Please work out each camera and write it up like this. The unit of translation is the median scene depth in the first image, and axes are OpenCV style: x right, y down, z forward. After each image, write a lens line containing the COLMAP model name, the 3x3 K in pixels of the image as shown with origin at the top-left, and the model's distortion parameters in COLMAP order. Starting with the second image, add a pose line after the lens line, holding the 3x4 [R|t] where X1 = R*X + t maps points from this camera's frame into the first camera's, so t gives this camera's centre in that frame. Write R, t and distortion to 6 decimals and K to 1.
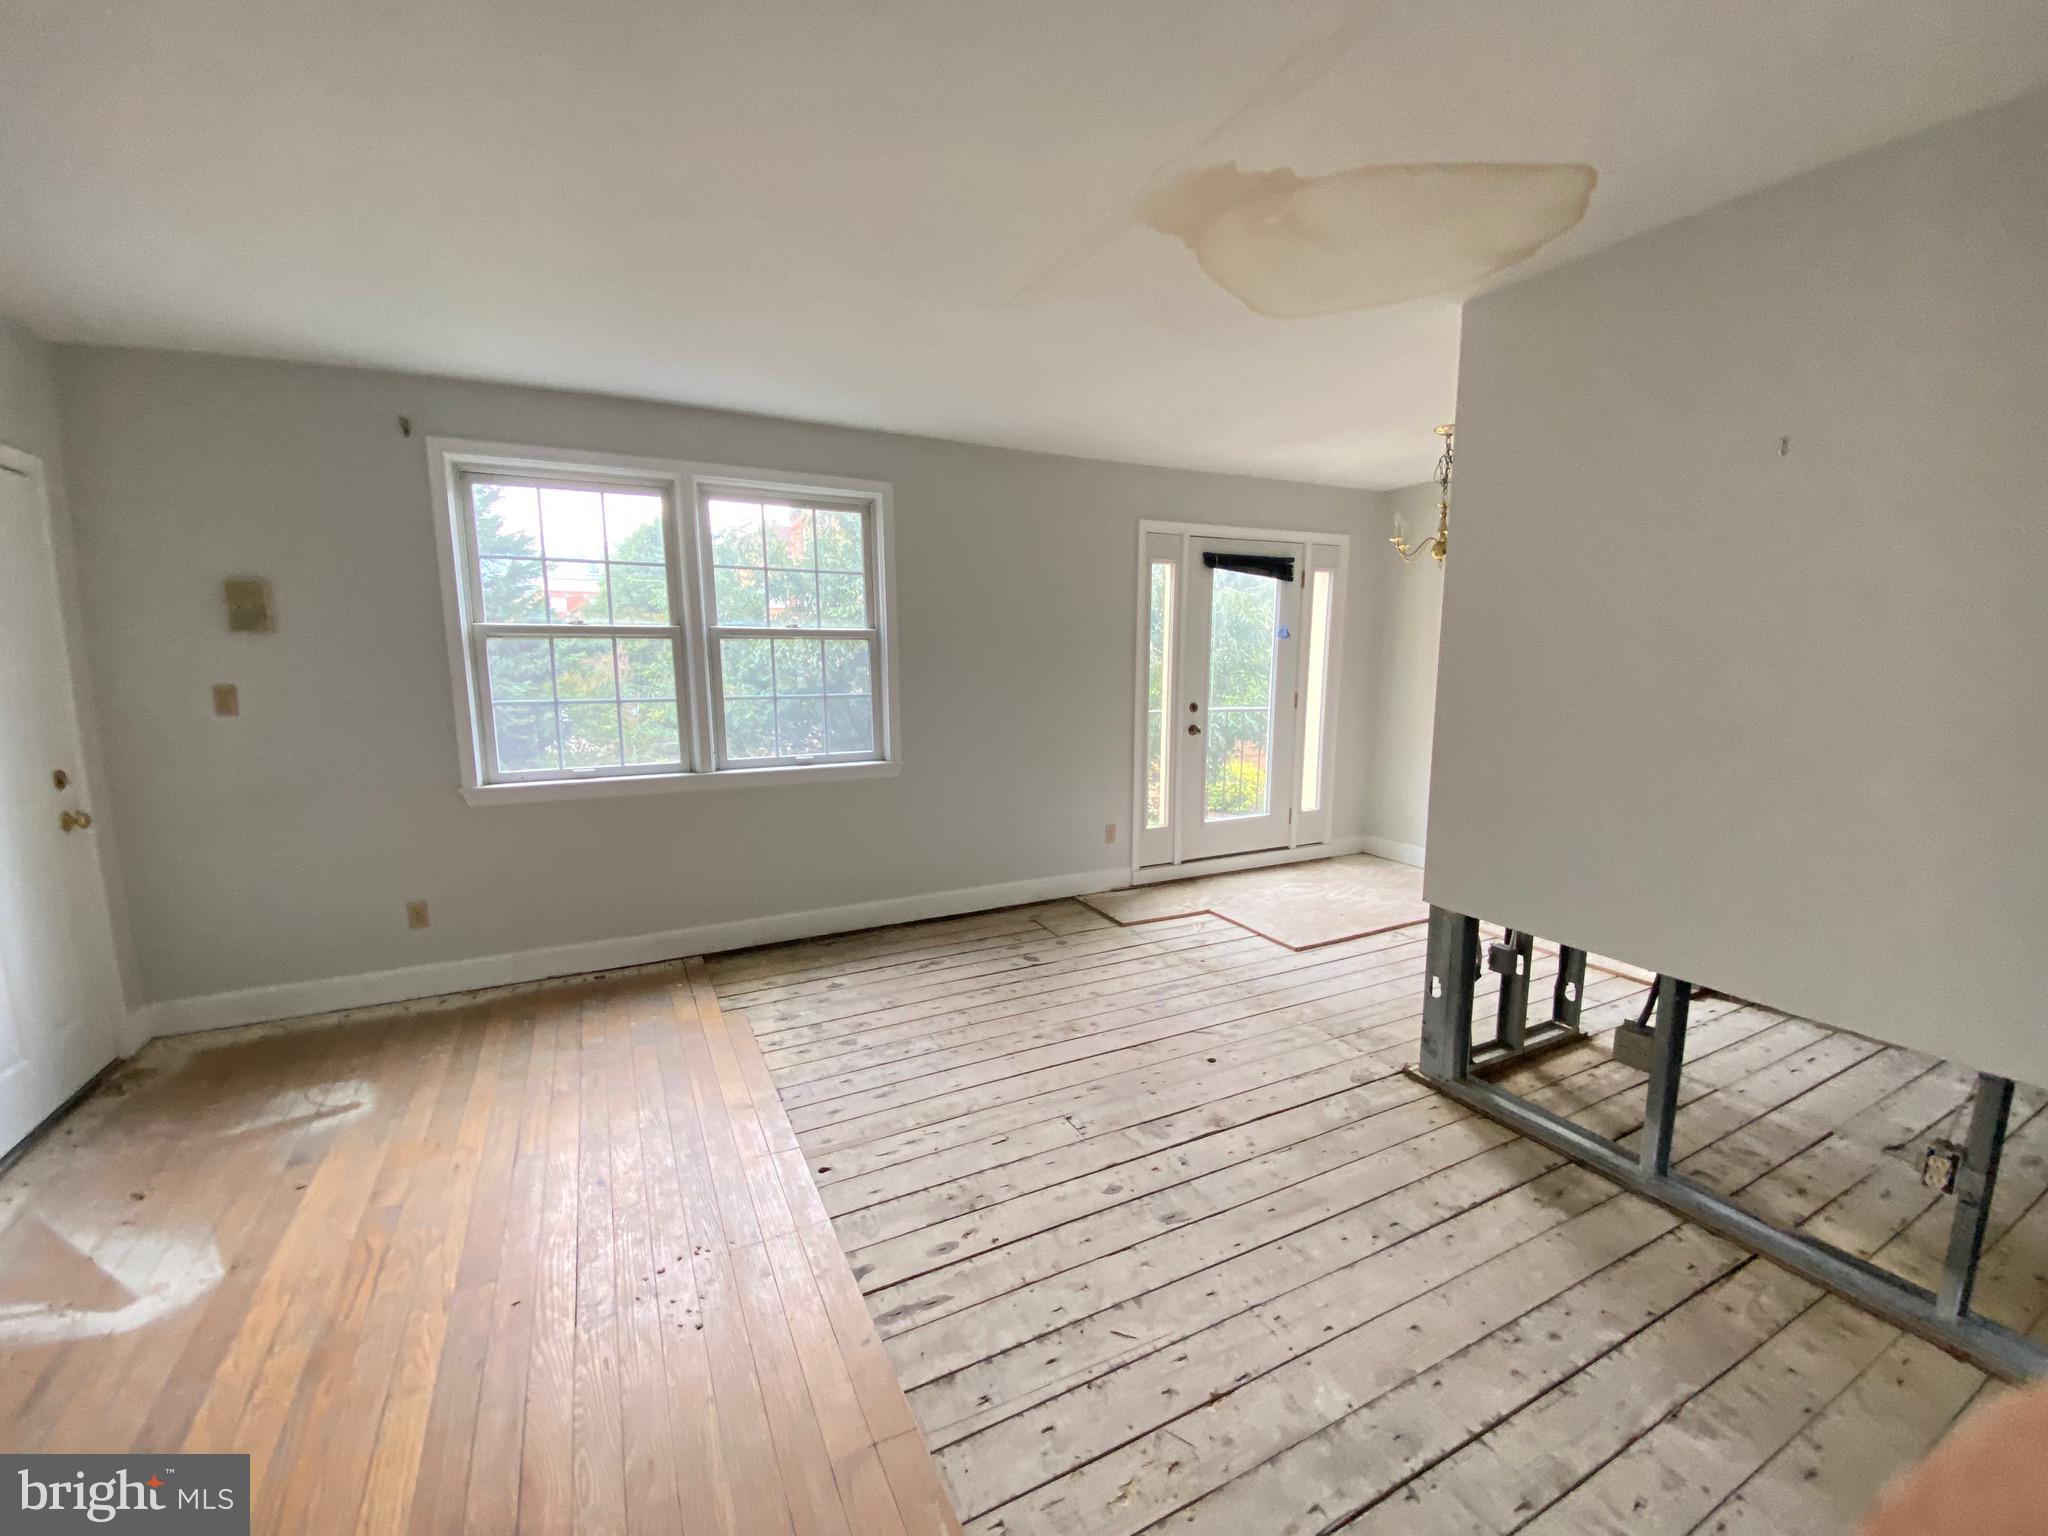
lens RADIAL K [[822.0, 0, 1023.9], [0, 822.0, 762.4], [0, 0, 1]] dist [0.010417, -0.020233]
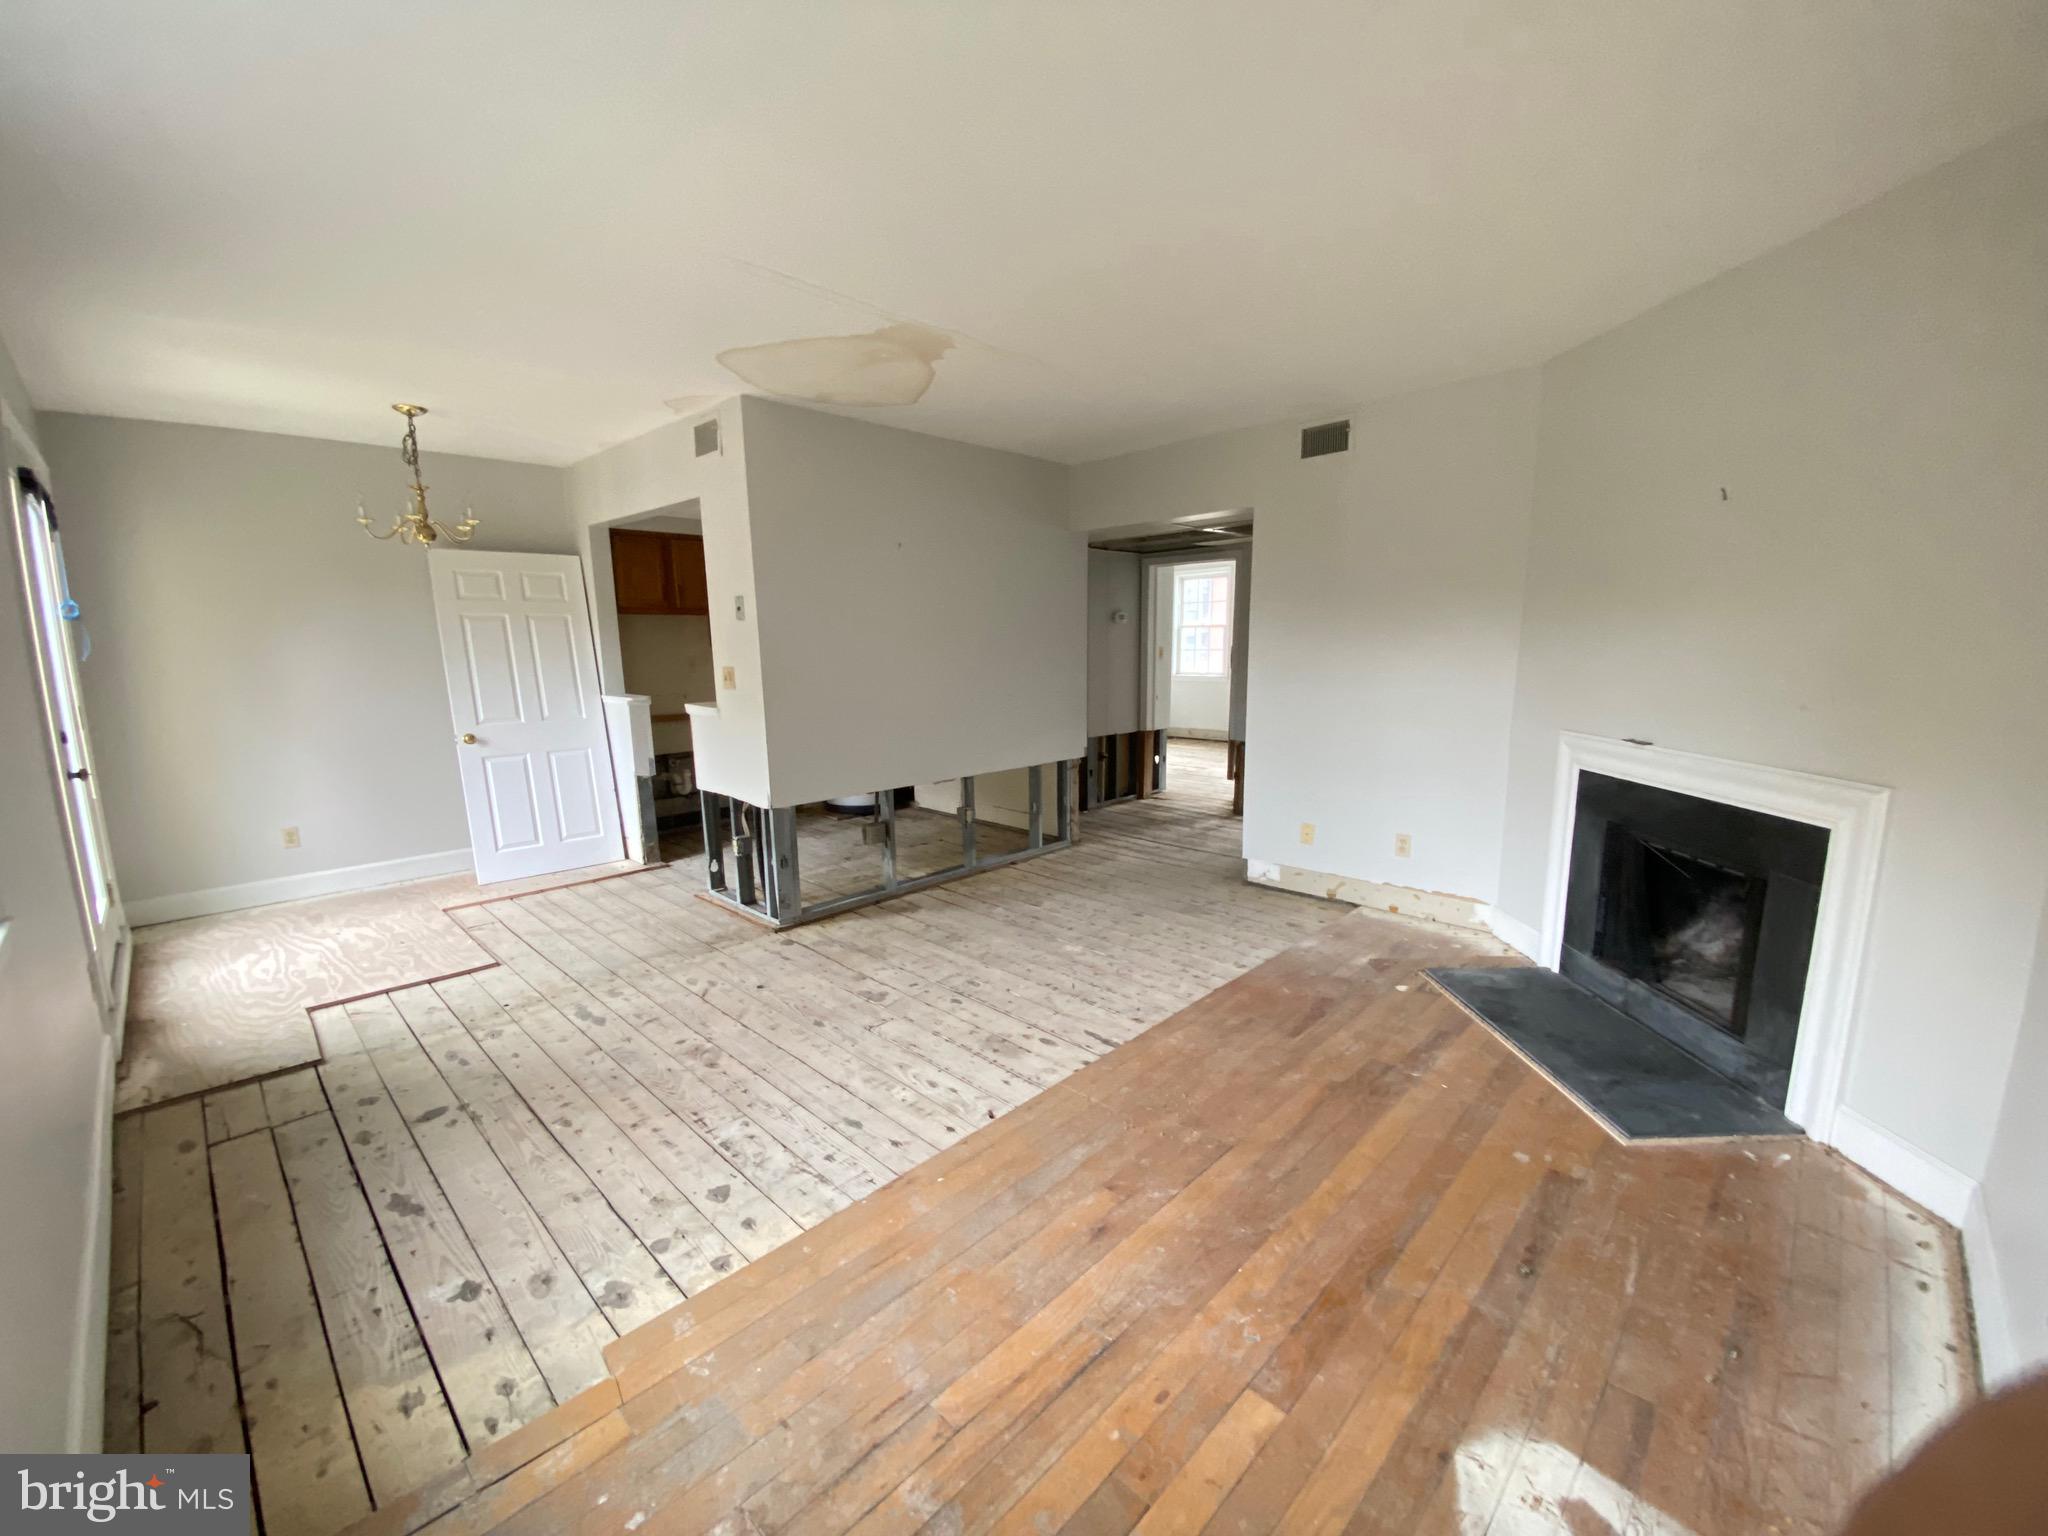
lens RADIAL K [[842.4, 0, 1021.2], [0, 842.4, 774.4], [0, 0, 1]] dist [0.001201, -0.000222]
pose [[-0.320371, -0.154654, 0.934582, -0.810736], [0.135523, 0.968952, 0.206798, -0.106755], [-0.937548, 0.192909, -0.289465, 0.797041]]
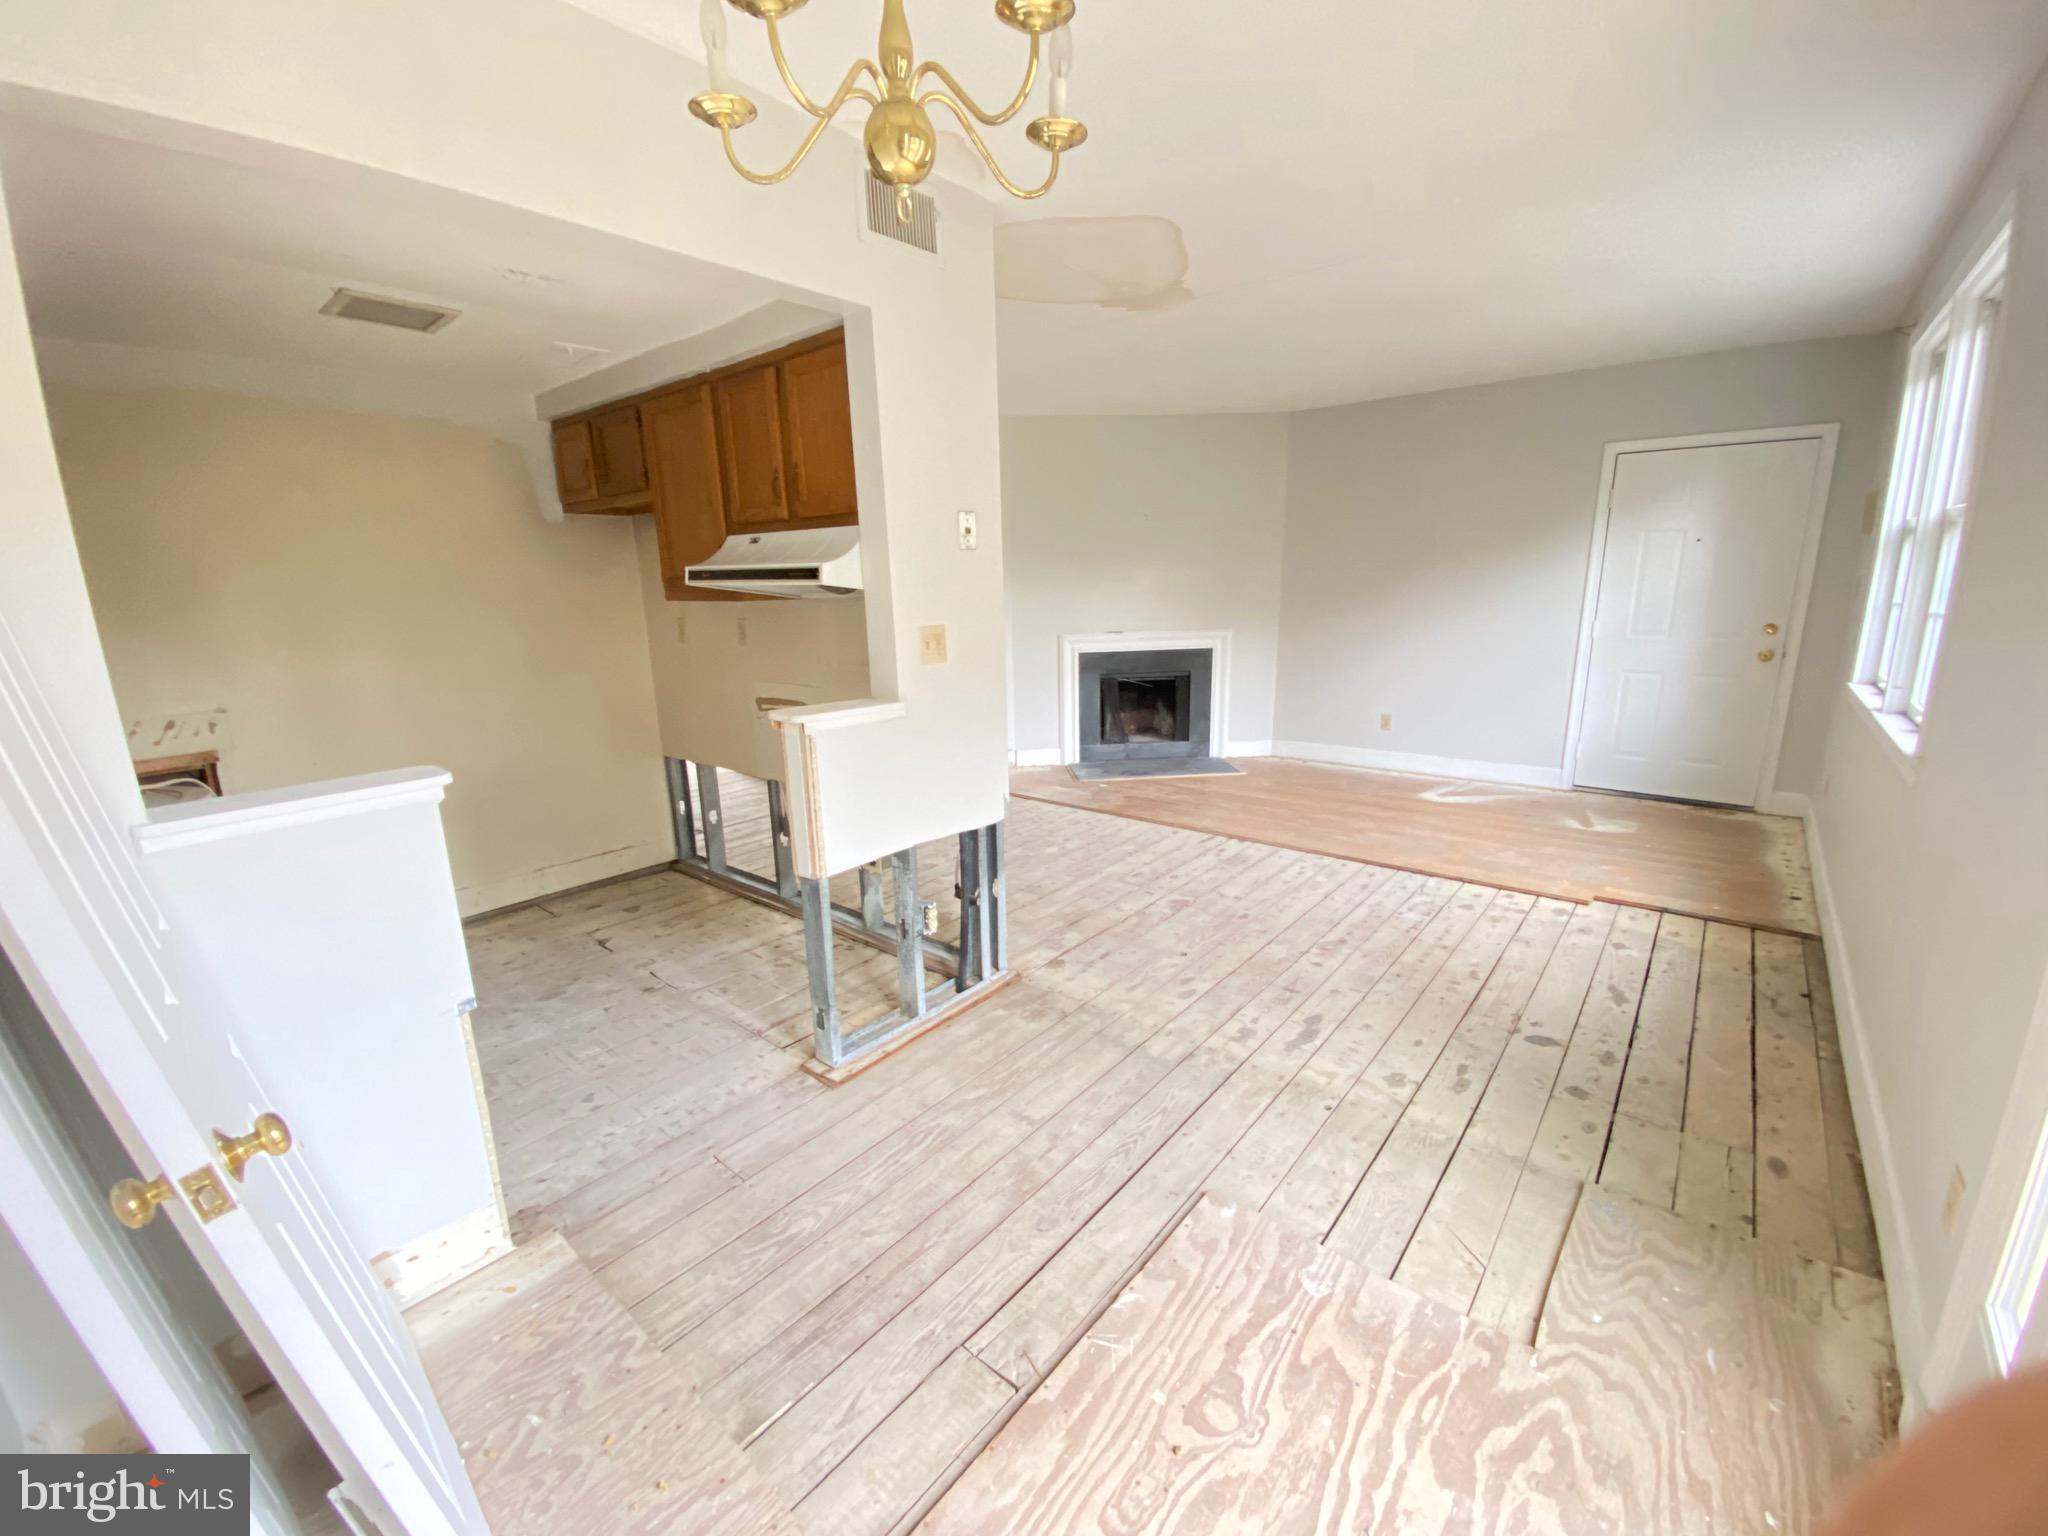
lens RADIAL K [[829.7, 0, 1034.6], [0, 829.7, 776.2], [0, 0, 1]] dist [0.000843, -0.000032]
pose [[-0.918645, 0.116036, -0.377660, 0.669319], [-0.023888, 0.937836, 0.346256, -0.191317], [0.394361, 0.327108, -0.858767, 1.504711]]
